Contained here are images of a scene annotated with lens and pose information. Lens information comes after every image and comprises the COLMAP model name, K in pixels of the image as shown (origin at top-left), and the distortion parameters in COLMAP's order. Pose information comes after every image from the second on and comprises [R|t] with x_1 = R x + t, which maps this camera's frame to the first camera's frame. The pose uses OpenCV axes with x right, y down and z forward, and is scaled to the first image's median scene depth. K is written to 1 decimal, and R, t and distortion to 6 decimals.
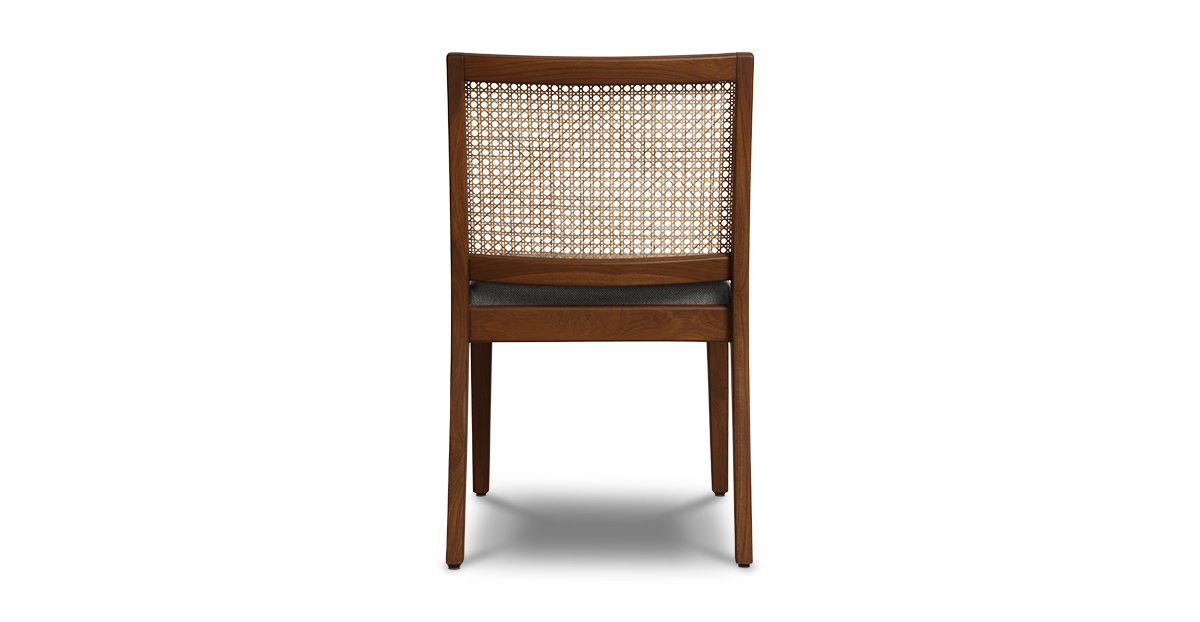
lens RADIAL K [[1676.2, 0, 600.0], [0, 1676.2, 311.0], [0, 0, 1]] dist [-0.009842, 0.000014]
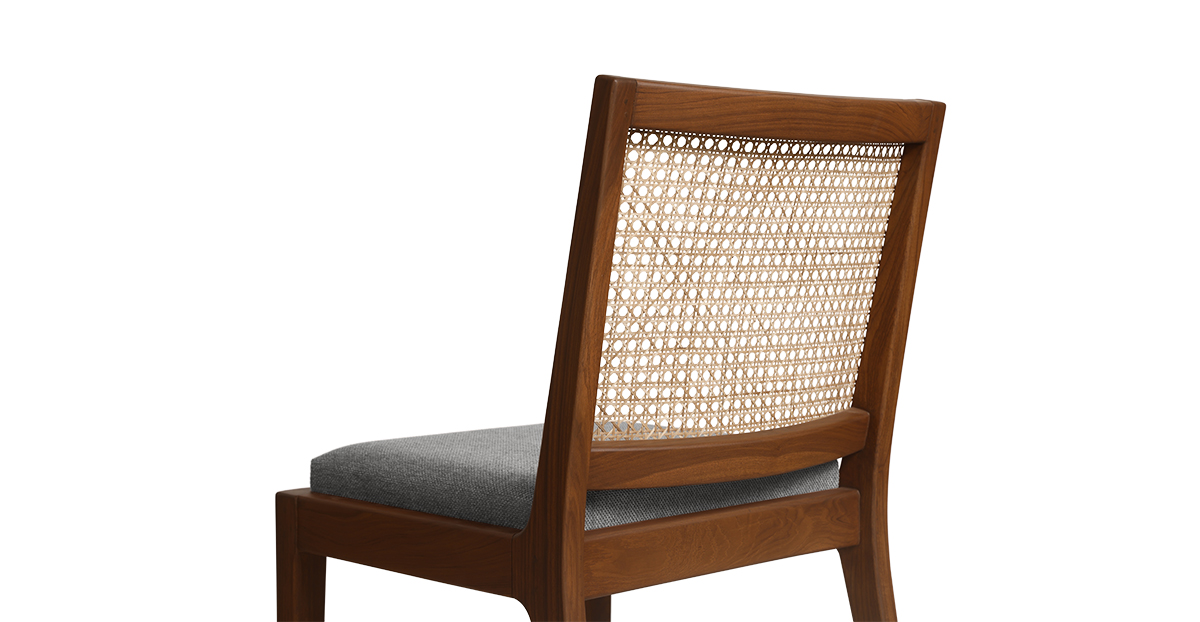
lens RADIAL K [[1676.2, 0, 600.0], [0, 1676.2, 311.0], [0, 0, 1]] dist [-0.009842, 0.000014]
pose [[0.792355, -0.035715, 0.609014, -0.408979], [0.089812, 0.994237, -0.058543, -0.044372], [-0.603413, 0.101083, 0.790996, 0.554313]]
